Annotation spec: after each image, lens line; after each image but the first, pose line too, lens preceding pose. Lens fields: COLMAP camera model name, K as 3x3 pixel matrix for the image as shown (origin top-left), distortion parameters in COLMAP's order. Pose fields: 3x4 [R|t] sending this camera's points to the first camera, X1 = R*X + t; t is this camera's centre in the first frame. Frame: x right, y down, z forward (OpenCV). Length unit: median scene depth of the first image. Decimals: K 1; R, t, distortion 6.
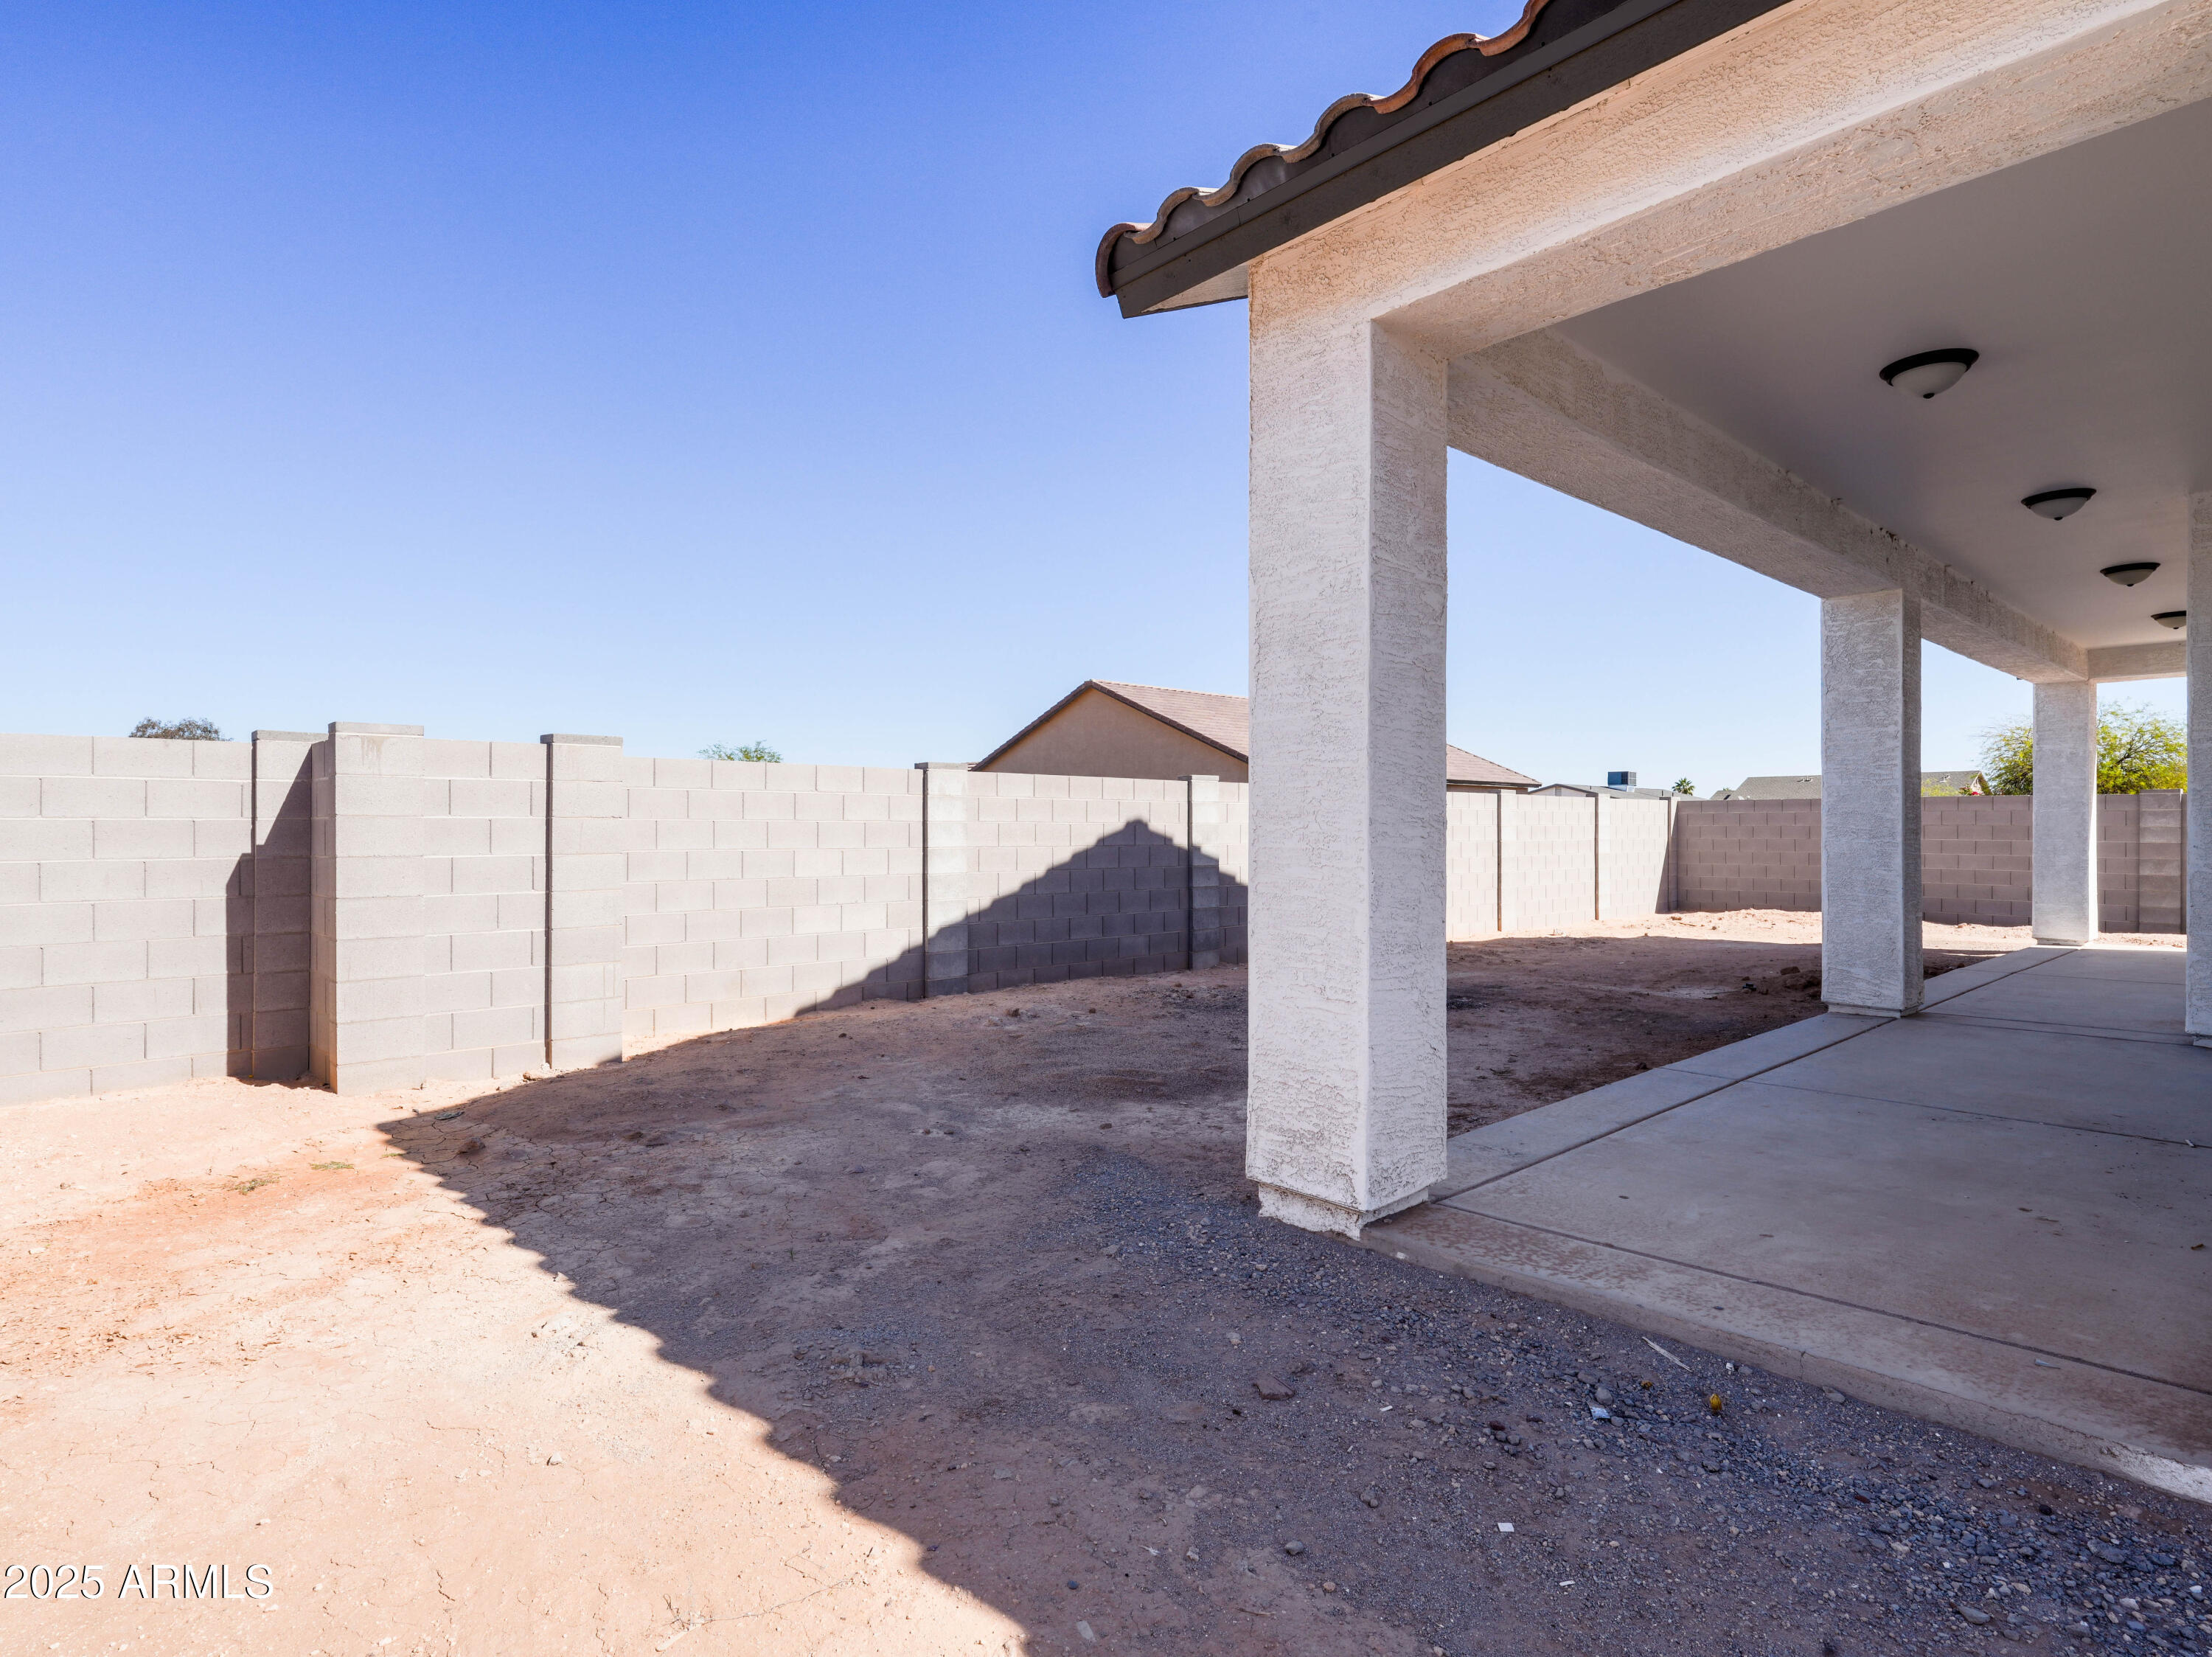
lens RADIAL K [[1180.4, 0, 1108.4], [0, 1180.4, 824.0], [0, 0, 1]] dist [-0.000144, 0.000883]
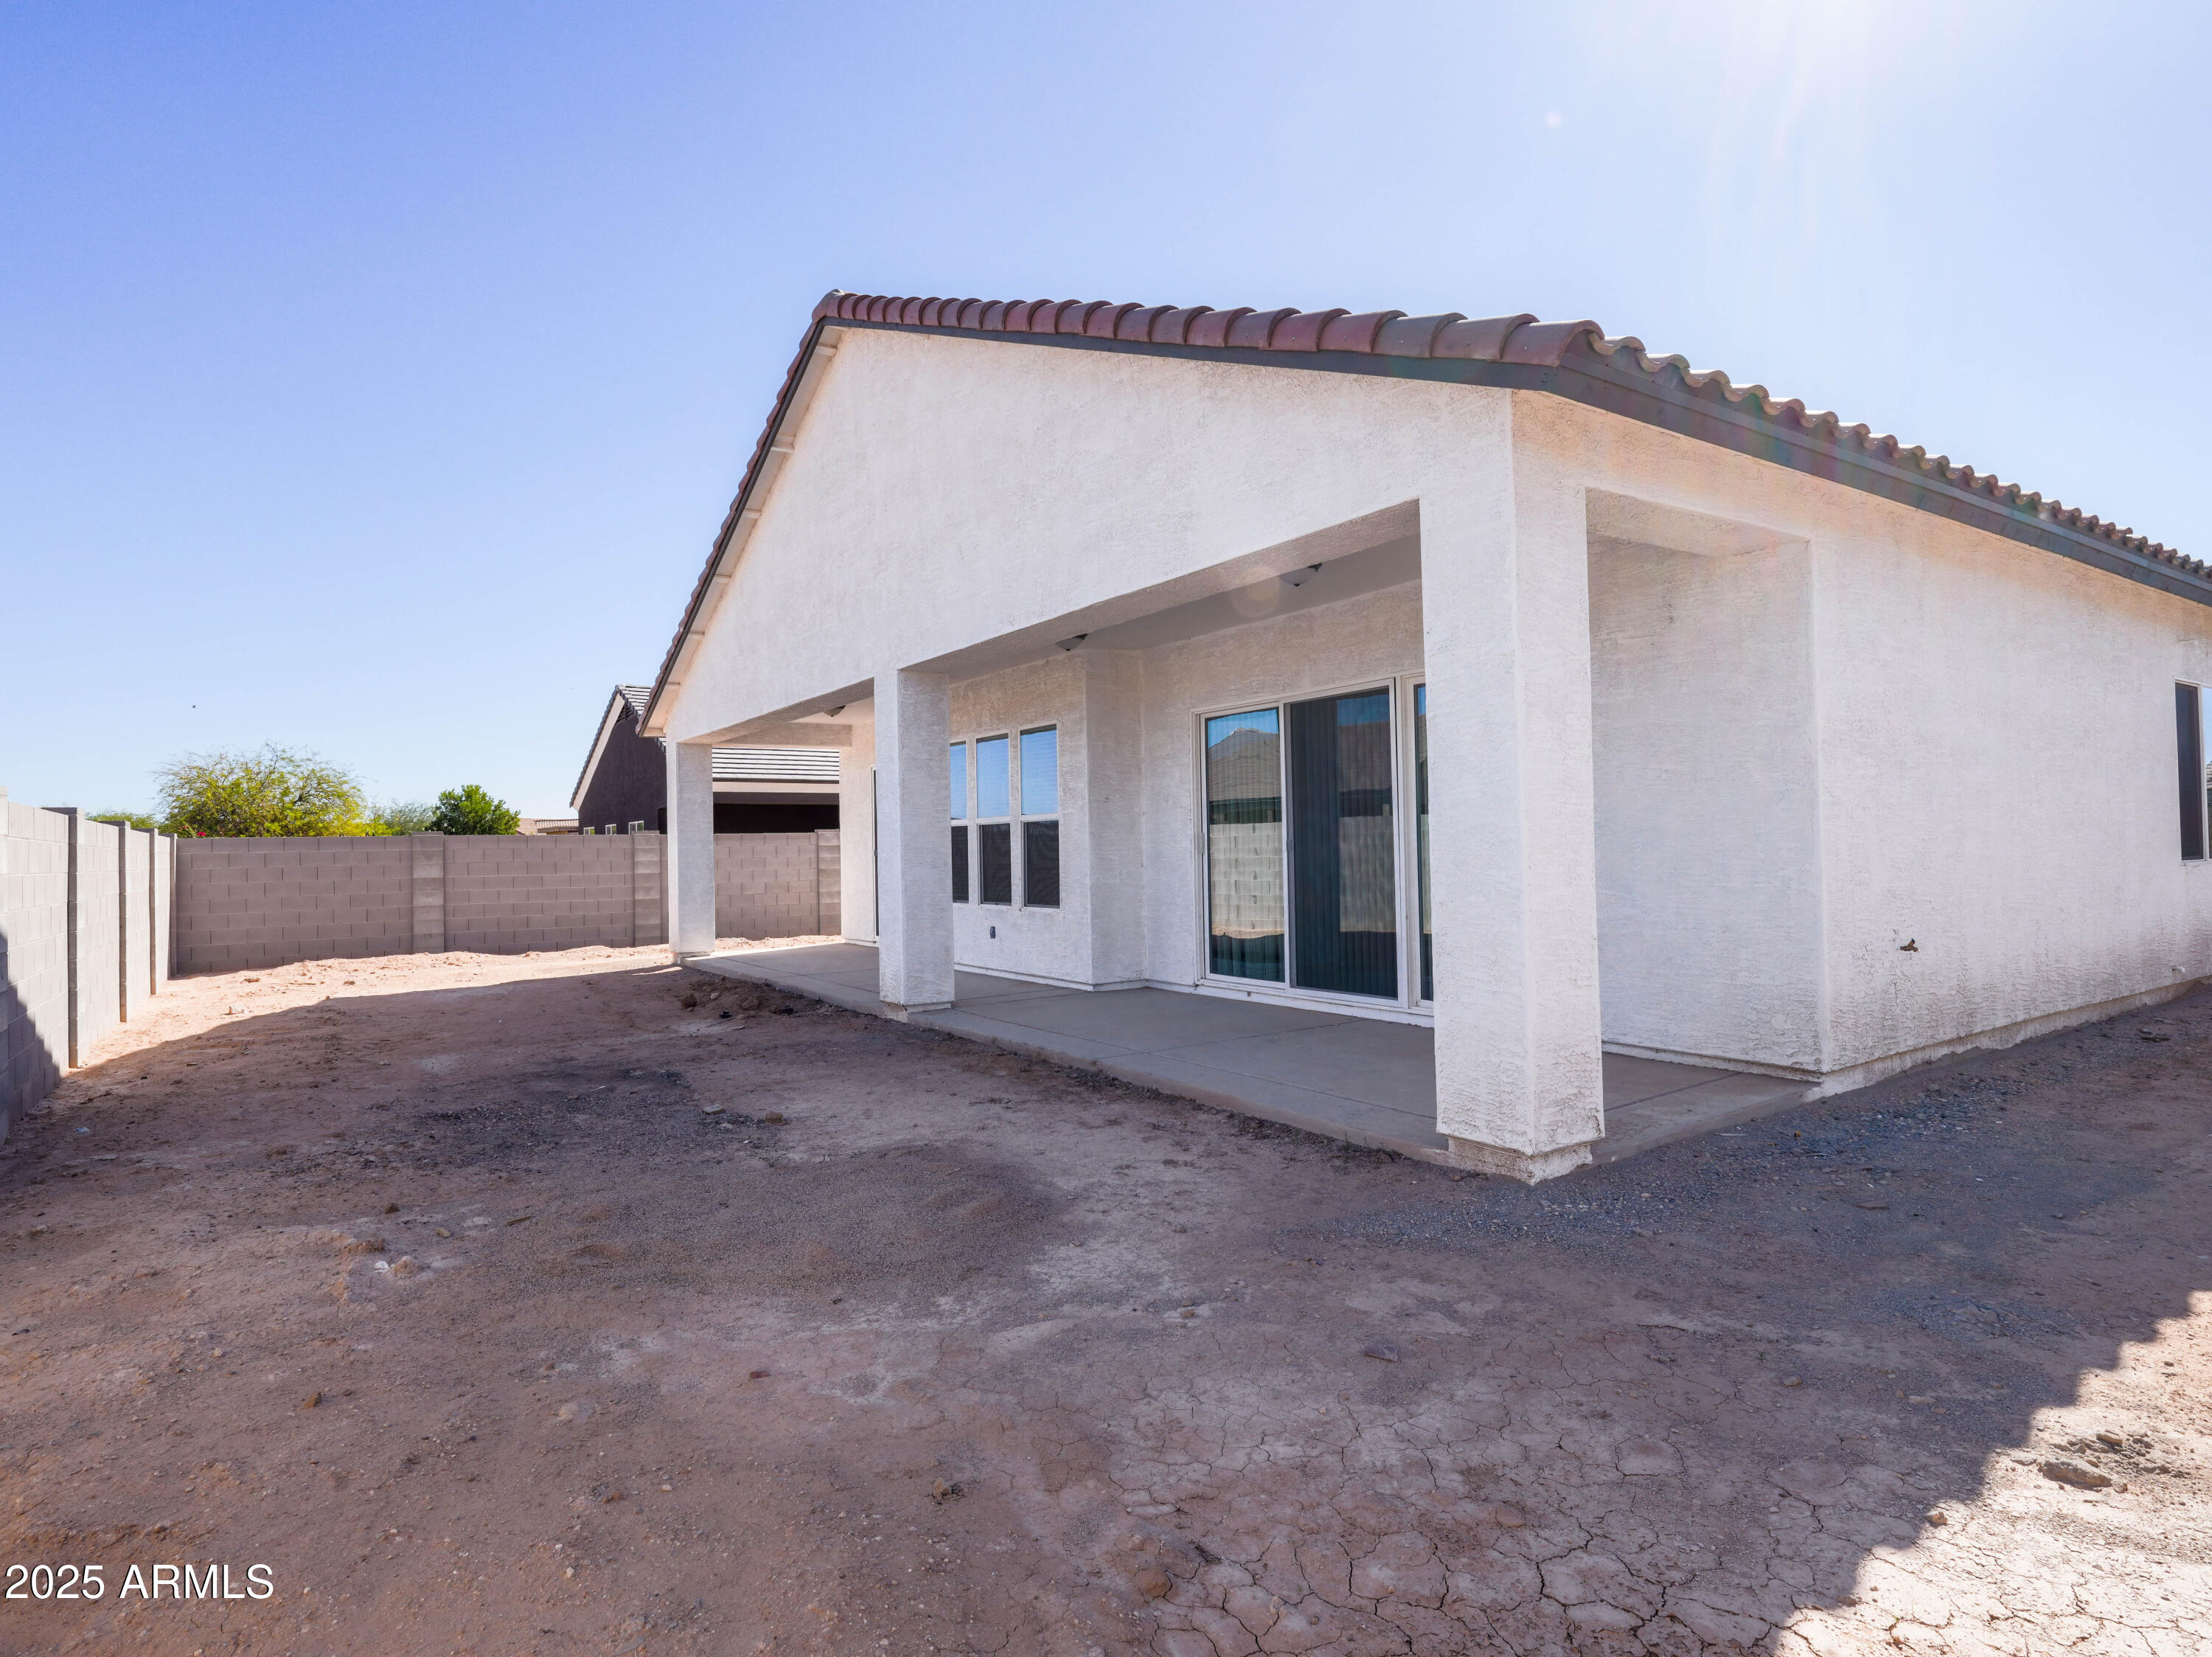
lens RADIAL K [[1180.4, 0, 1108.4], [0, 1180.4, 824.0], [0, 0, 1]] dist [-0.000144, 0.000883]
pose [[0.143125, 0.017284, 0.989554, -1.040680], [0.016566, 0.999666, -0.019857, -0.012339], [-0.989566, 0.019235, 0.142790, 1.167775]]
